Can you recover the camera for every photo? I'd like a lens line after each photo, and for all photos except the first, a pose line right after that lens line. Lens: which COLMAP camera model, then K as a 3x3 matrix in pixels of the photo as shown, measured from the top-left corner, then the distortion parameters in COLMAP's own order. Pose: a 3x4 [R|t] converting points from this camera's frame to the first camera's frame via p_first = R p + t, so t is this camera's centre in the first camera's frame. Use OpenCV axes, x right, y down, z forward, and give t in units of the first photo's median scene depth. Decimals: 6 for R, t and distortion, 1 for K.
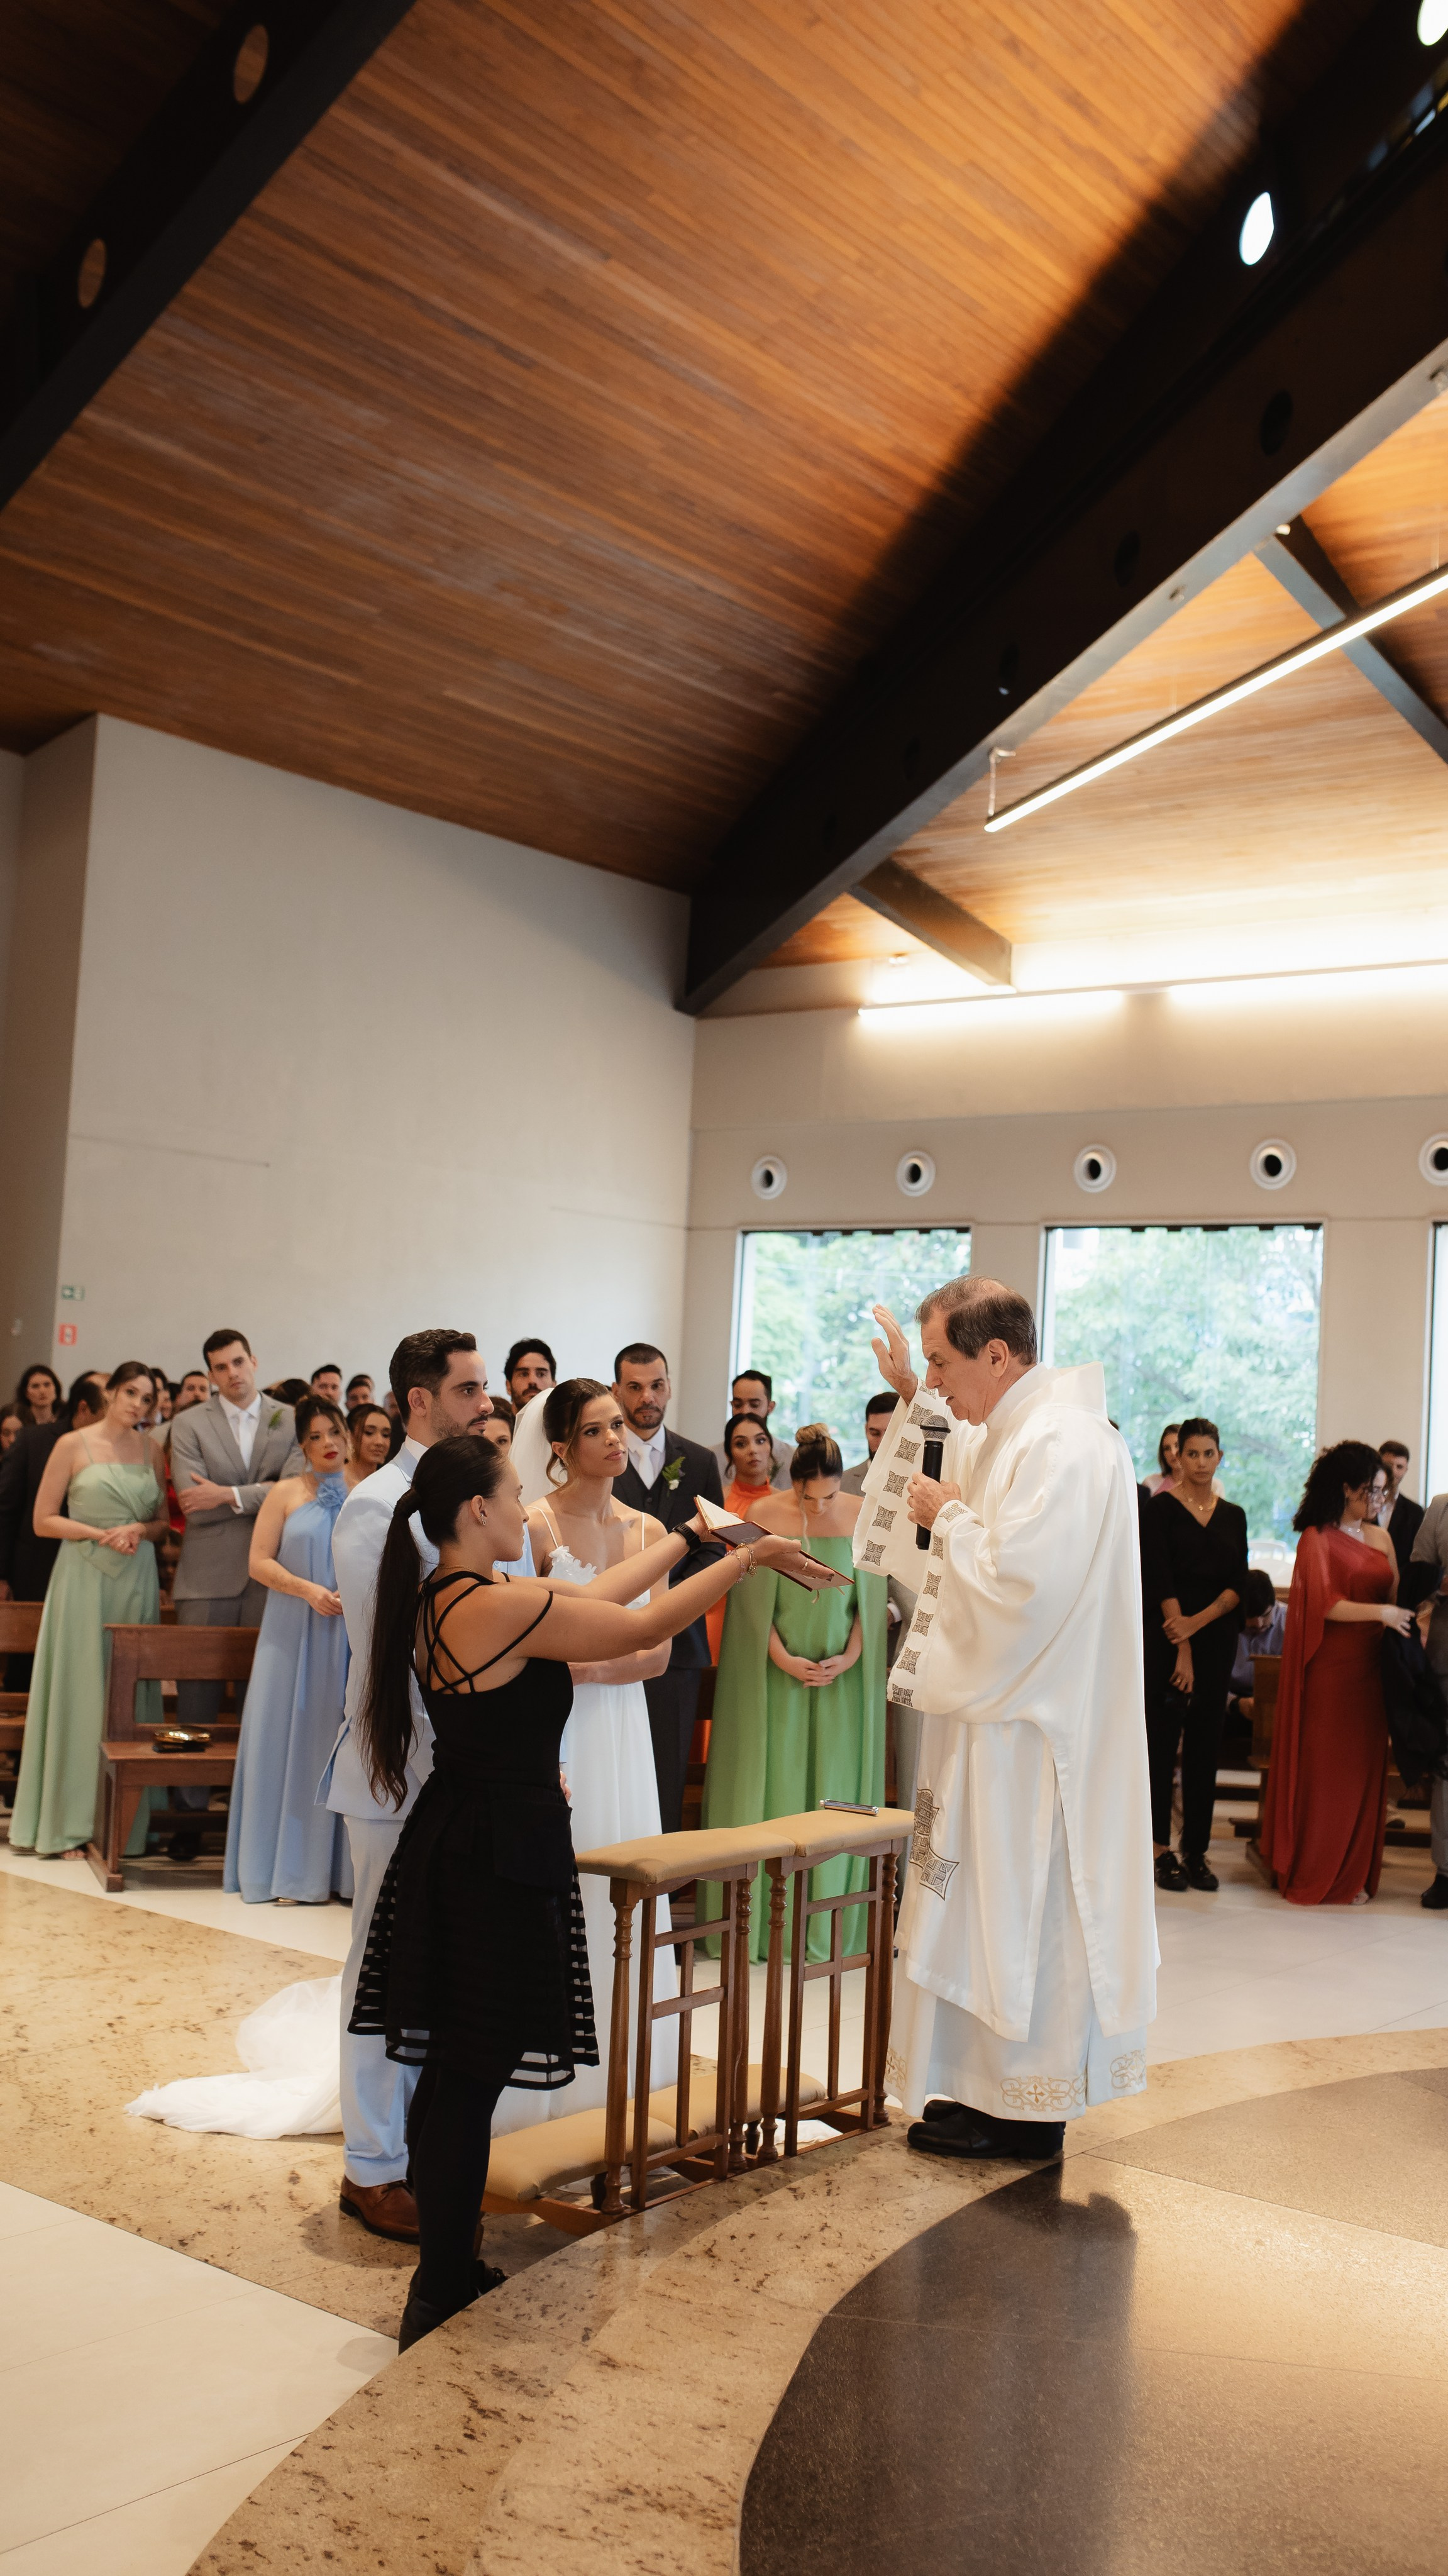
lens RADIAL K [[2521.4, 0, 724.0], [0, 2521.4, 1288.0], [0, 0, 1]] dist [0.018497, 0.005789]
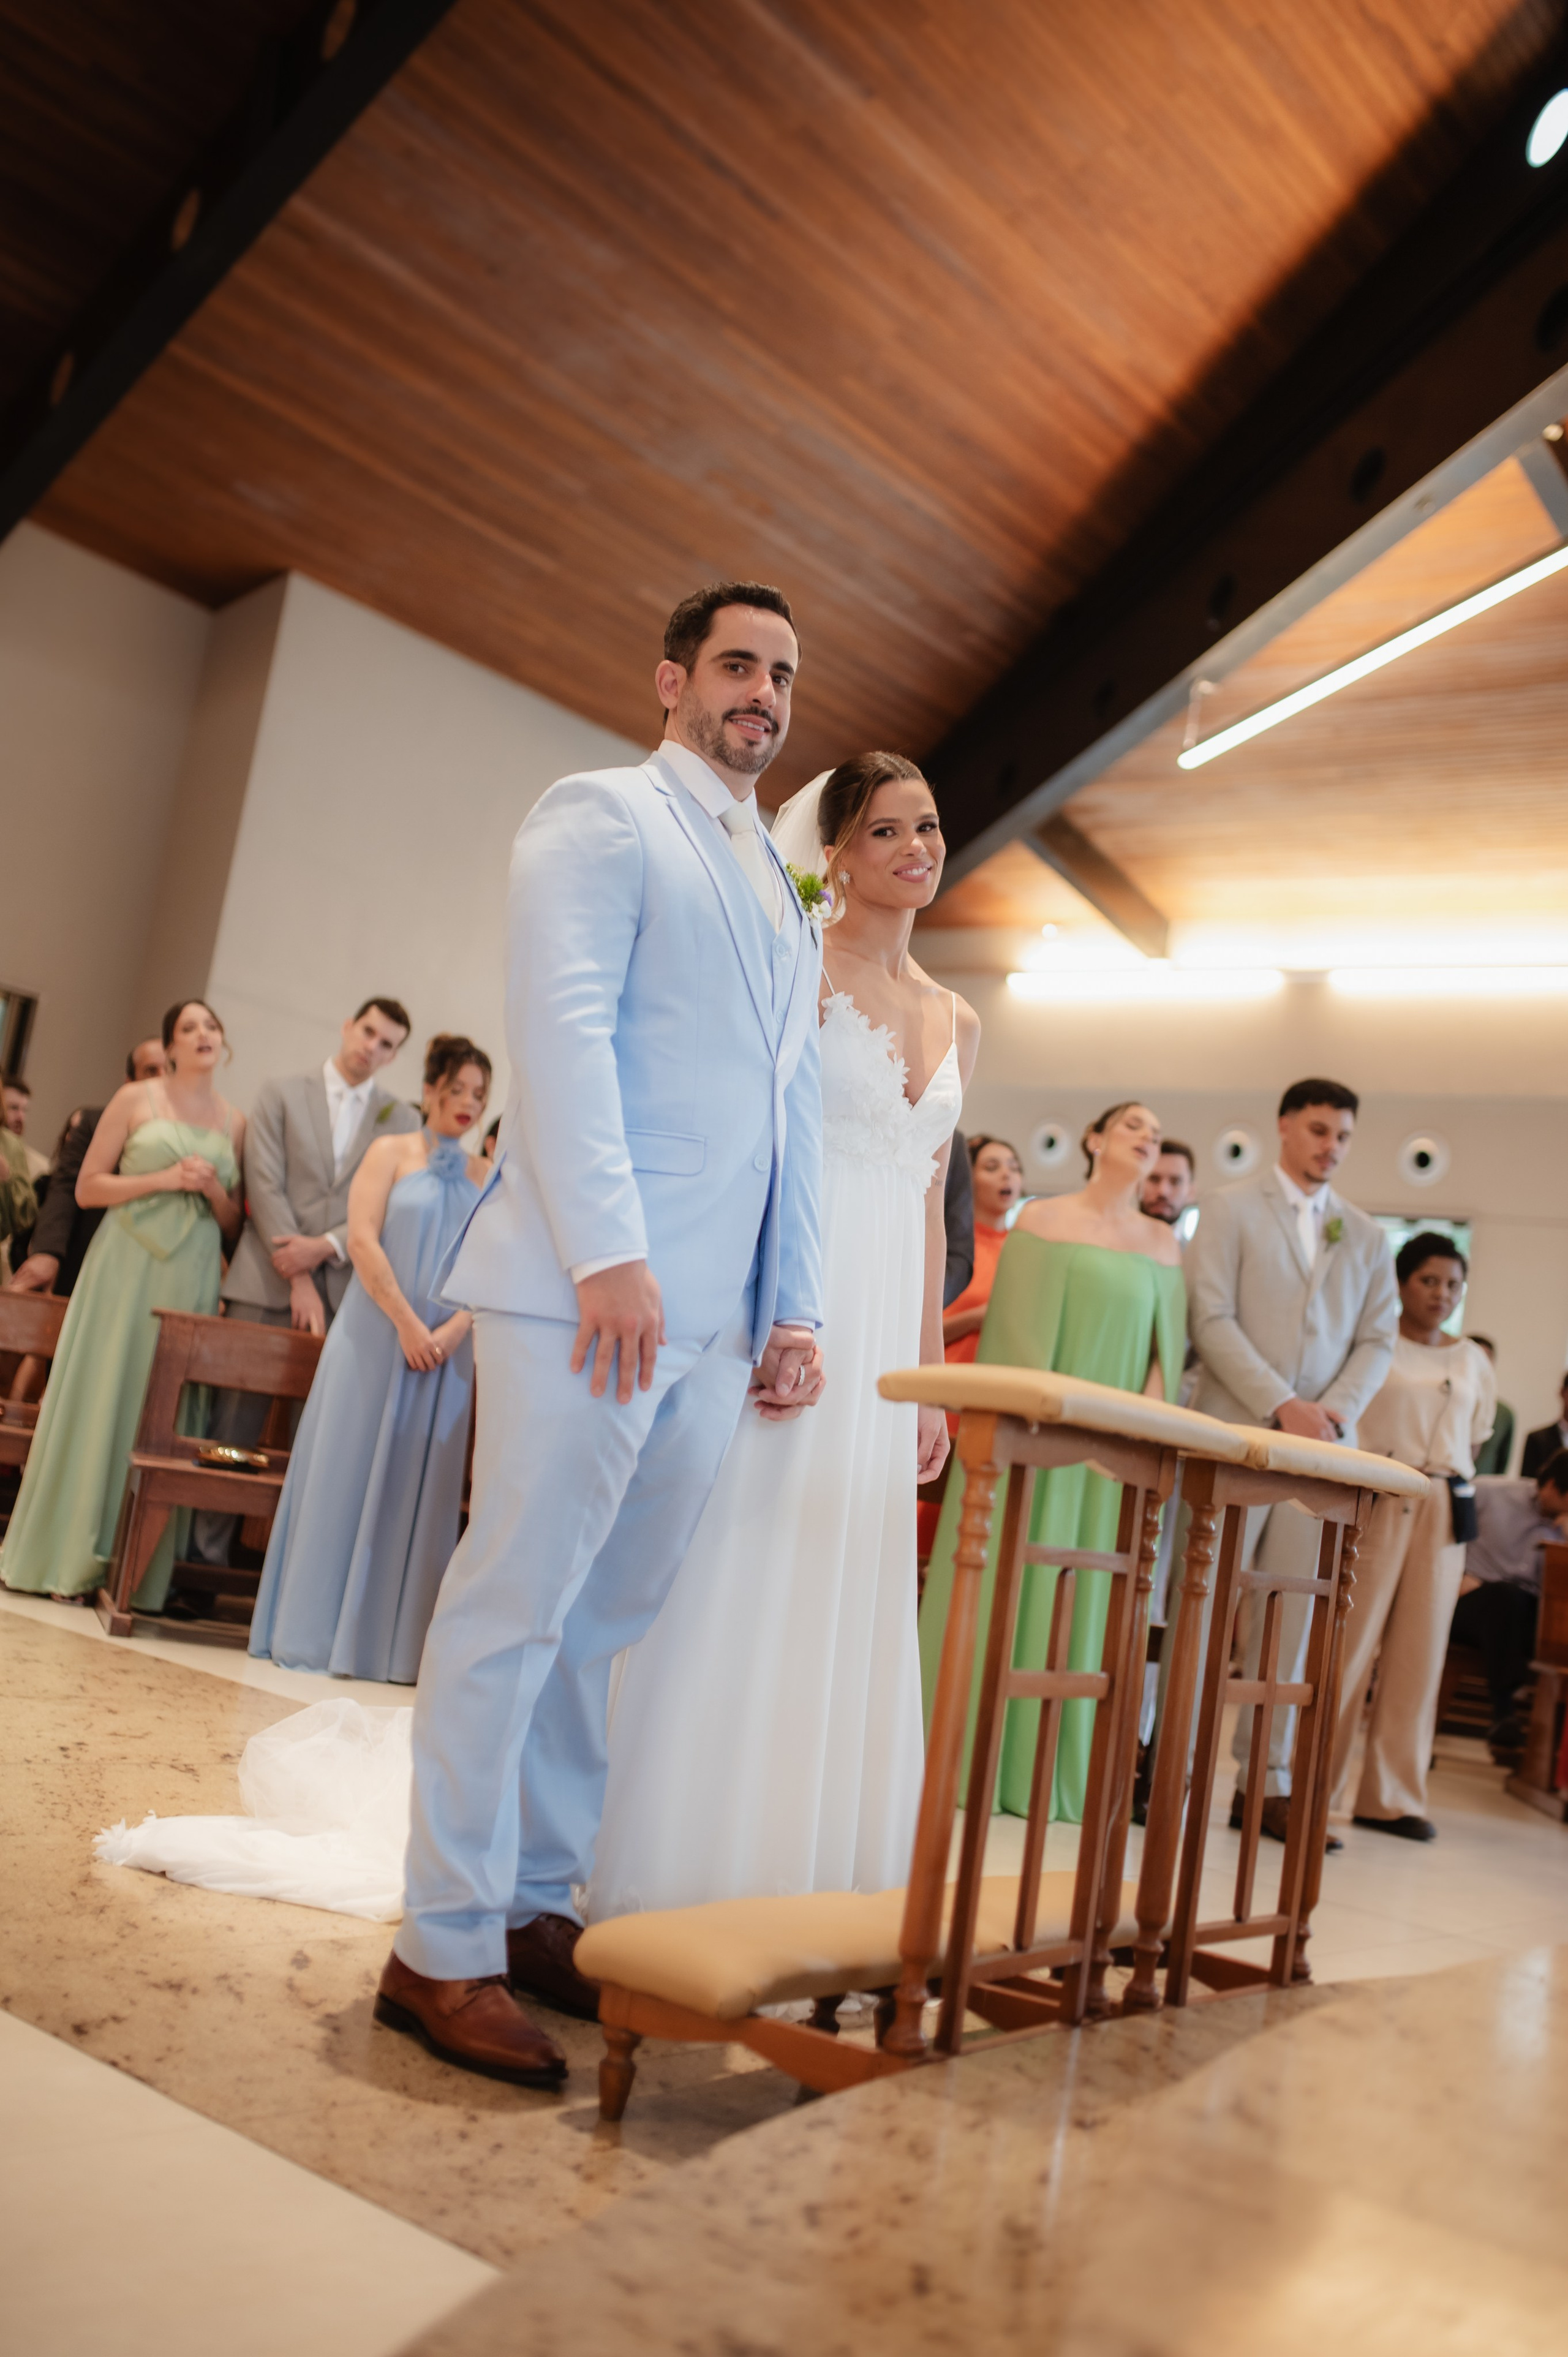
lens RADIAL K [[2329.6, 0, 784.0], [0, 2329.6, 1178.5], [0, 0, 1]] dist [-0.000236, 0.004910]
pose [[0.994320, 0.105267, -0.015673, -0.019771], [-0.106042, 0.992444, -0.061723, 0.055296], [0.009057, 0.063034, 0.997970, 0.128834]]
